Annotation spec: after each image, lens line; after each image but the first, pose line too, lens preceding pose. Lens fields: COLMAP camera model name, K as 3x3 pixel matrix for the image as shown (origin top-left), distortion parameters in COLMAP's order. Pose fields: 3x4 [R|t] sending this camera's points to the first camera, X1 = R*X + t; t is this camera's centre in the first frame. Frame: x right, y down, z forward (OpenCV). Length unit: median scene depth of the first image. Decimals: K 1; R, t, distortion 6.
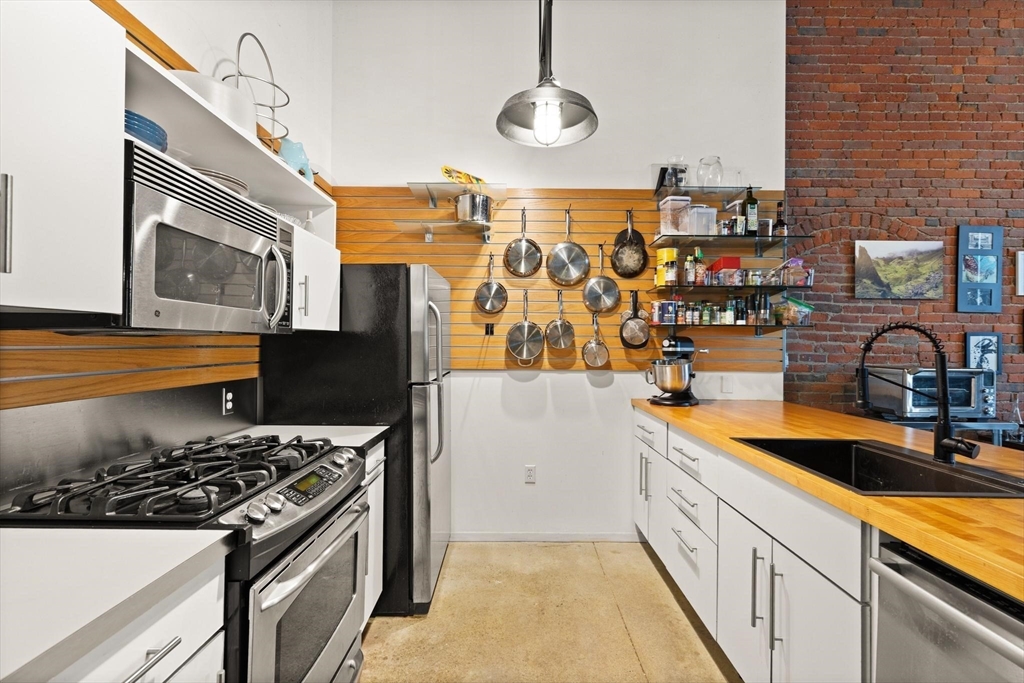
lens RADIAL K [[475.4, 0, 514.9], [0, 475.4, 341.2], [0, 0, 1]] dist [0.007122, -0.001677]
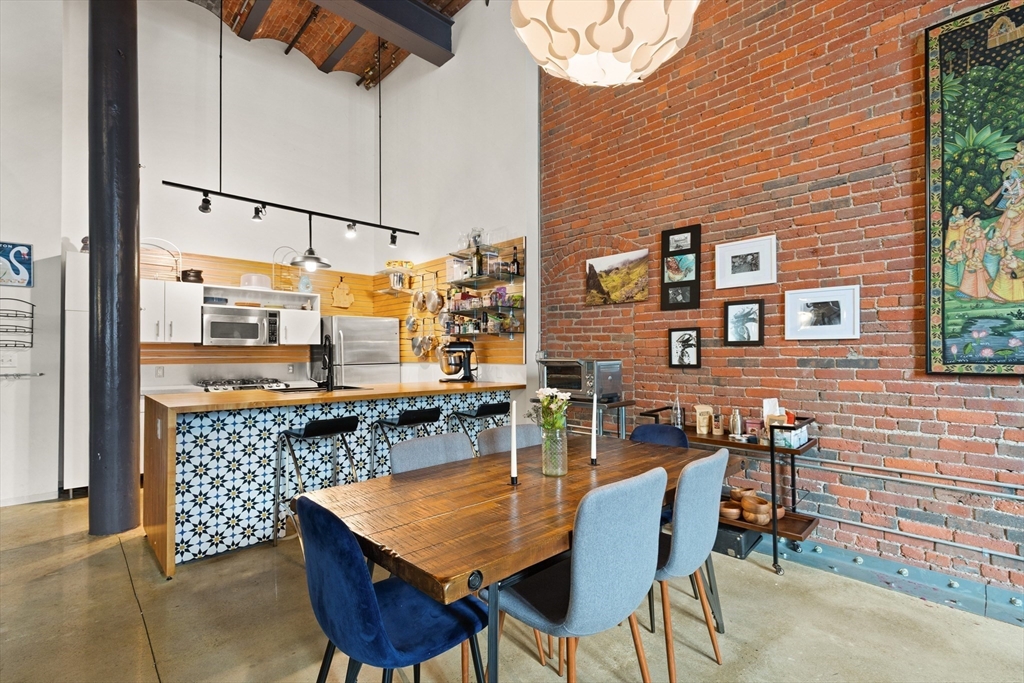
lens RADIAL K [[475.4, 0, 515.7], [0, 475.4, 348.4], [0, 0, 1]] dist [0.007122, -0.001677]
pose [[0.682996, -0.021605, -0.730103, 1.492086], [0.014302, 0.999766, -0.016206, 0.038585], [0.730282, 0.000626, 0.683145, 0.012121]]
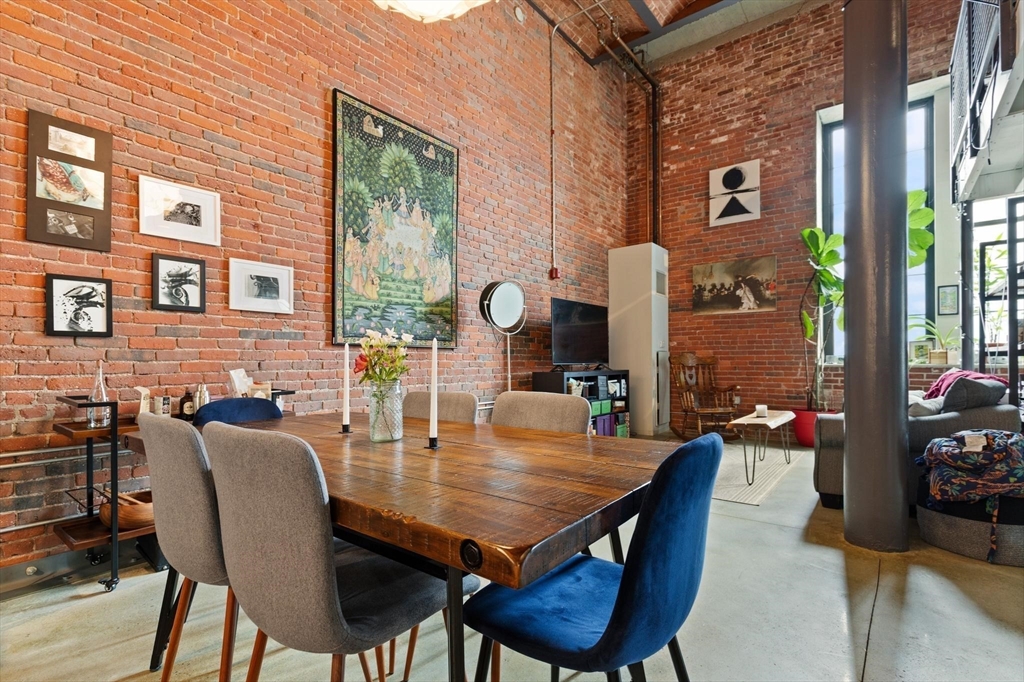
lens RADIAL K [[475.4, 0, 508.8], [0, 475.4, 358.3], [0, 0, 1]] dist [0.007122, -0.001677]
pose [[0.637890, -0.009797, 0.770065, 0.840626], [0.006446, 0.999952, 0.007382, 0.100480], [-0.770100, 0.000255, 0.637923, 0.070017]]
